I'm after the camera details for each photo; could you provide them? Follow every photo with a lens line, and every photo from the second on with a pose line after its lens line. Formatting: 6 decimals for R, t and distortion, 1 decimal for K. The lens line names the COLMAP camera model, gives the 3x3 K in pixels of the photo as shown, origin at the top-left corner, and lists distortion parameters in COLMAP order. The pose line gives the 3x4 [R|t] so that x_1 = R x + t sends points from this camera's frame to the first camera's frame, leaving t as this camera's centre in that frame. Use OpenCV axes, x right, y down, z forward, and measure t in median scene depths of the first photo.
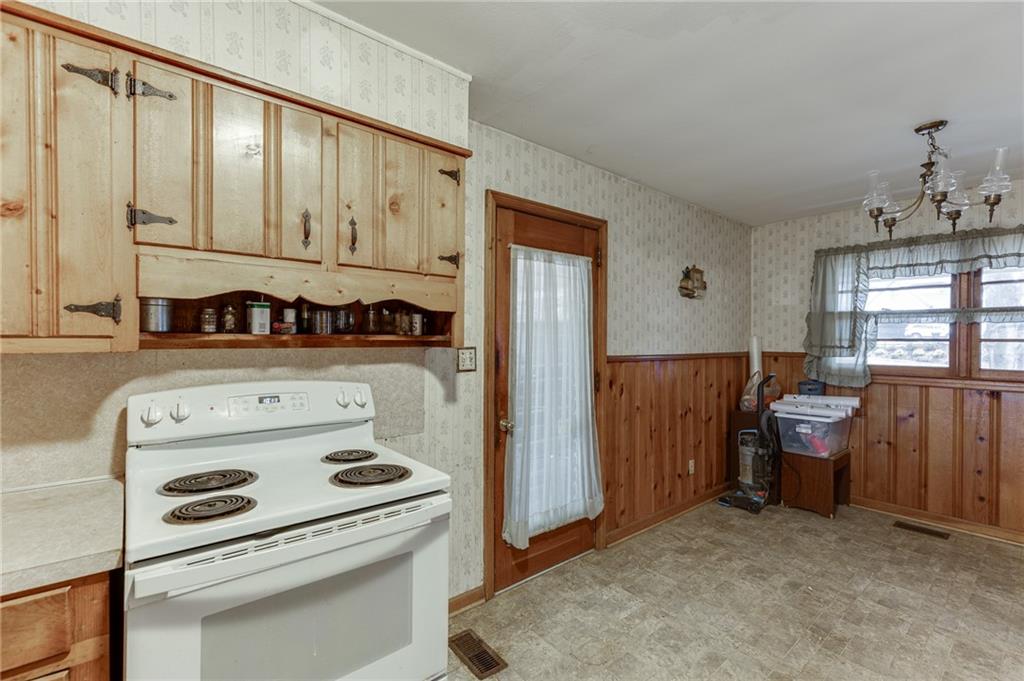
lens RADIAL K [[459.4, 0, 520.4], [0, 459.4, 341.9], [0, 0, 1]] dist [0.014387, -0.000845]
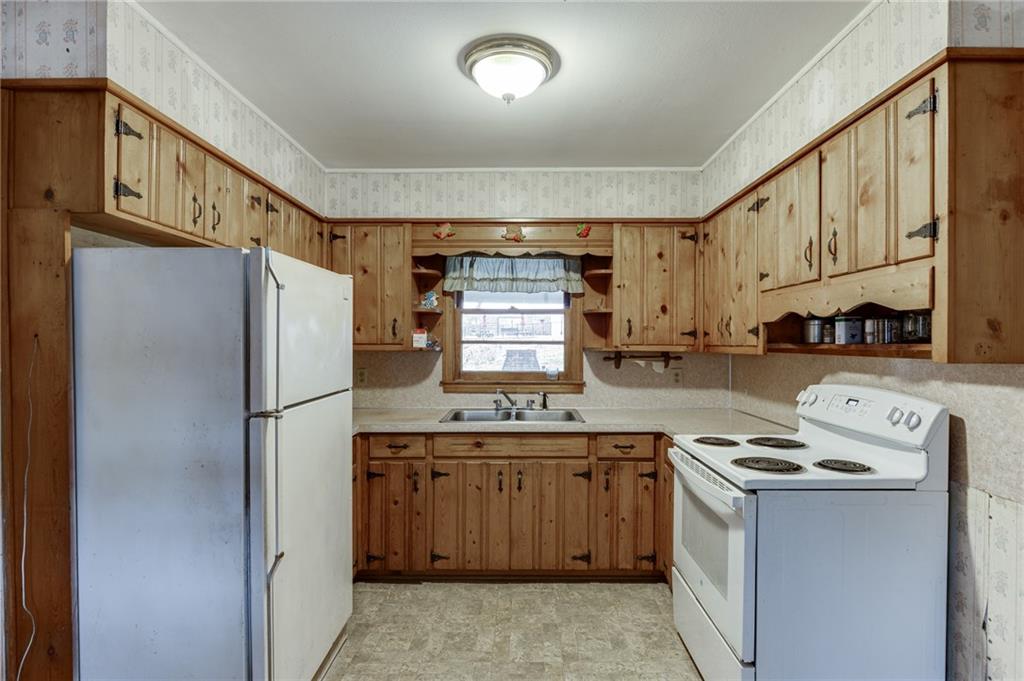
lens RADIAL K [[515.8, 0, 518.7], [0, 515.8, 343.1], [0, 0, 1]] dist [-0.004655, -0.000655]
pose [[-0.656476, -0.009123, -0.754292, 0.484586], [-0.015615, 0.999877, 0.001497, -0.004130], [0.754185, 0.012761, -0.656538, 0.625716]]
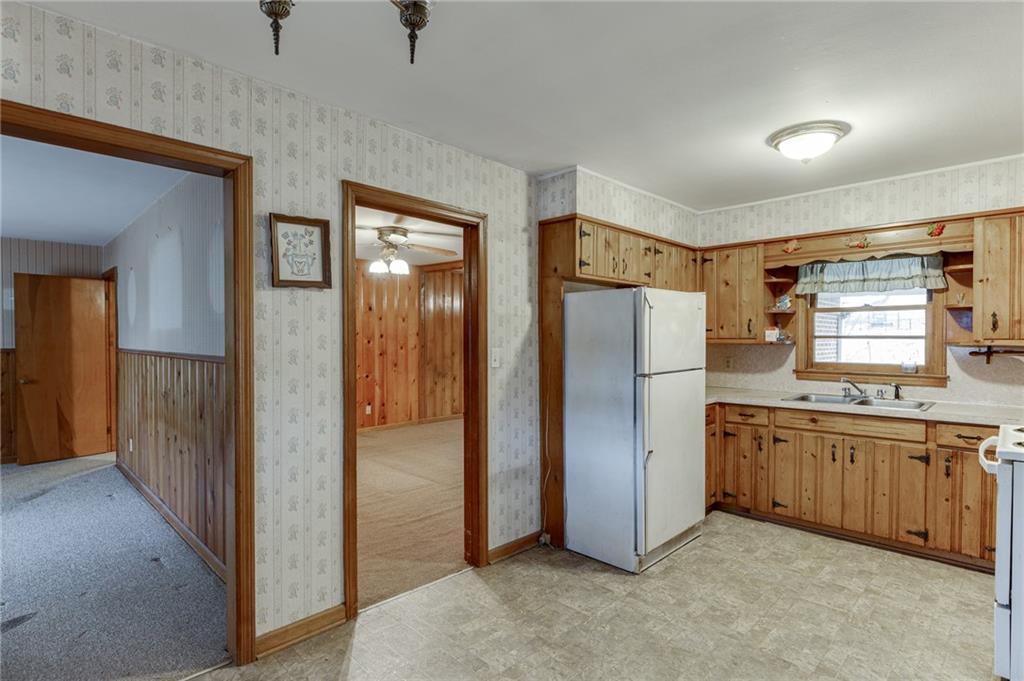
lens RADIAL K [[515.8, 0, 518.7], [0, 515.8, 343.1], [0, 0, 1]] dist [-0.004655, -0.000655]
pose [[-0.996296, -0.008559, -0.085565, 0.578214], [-0.010338, 0.999739, 0.020370, -0.006008], [0.085368, 0.021179, -0.996124, 1.035446]]
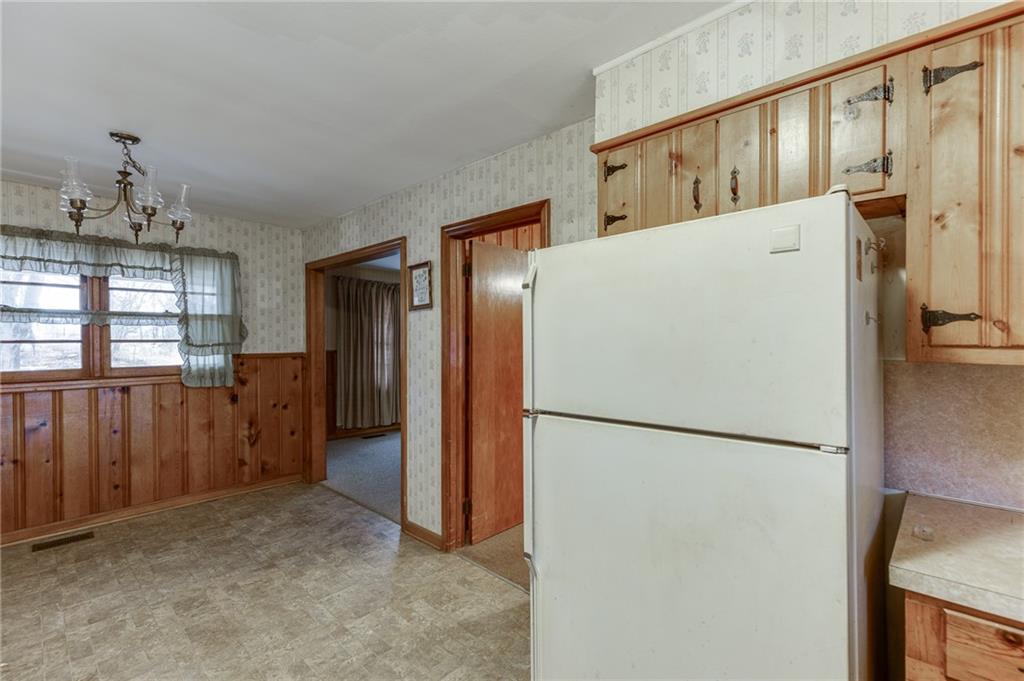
lens RADIAL K [[459.4, 0, 520.4], [0, 459.4, 341.9], [0, 0, 1]] dist [0.014387, -0.000845]
pose [[-0.106901, -0.012298, 0.994194, -0.190479], [0.010891, 0.999849, 0.013539, -0.006411], [-0.994210, 0.012275, -0.106751, 0.176856]]
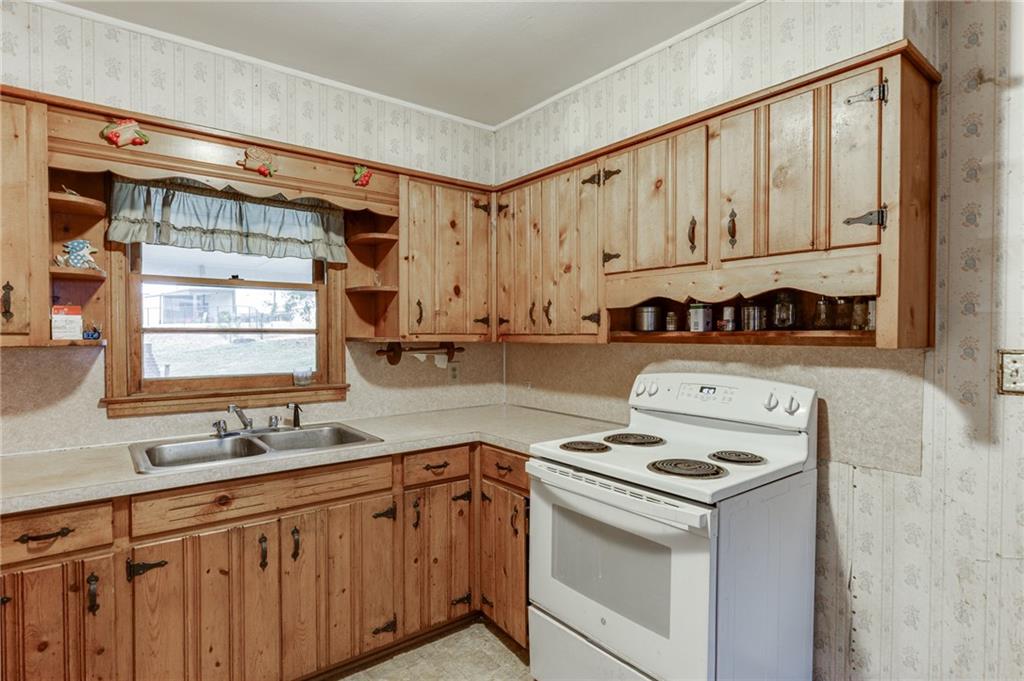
lens RADIAL K [[536.5, 0, 516.4], [0, 536.5, 342.7], [0, 0, 1]] dist [-0.006714, 0.000104]
pose [[-0.033780, 0.008494, -0.999393, 0.396297], [-0.010605, 0.999905, 0.008857, 0.002057], [0.999373, 0.010898, -0.033687, 0.300749]]
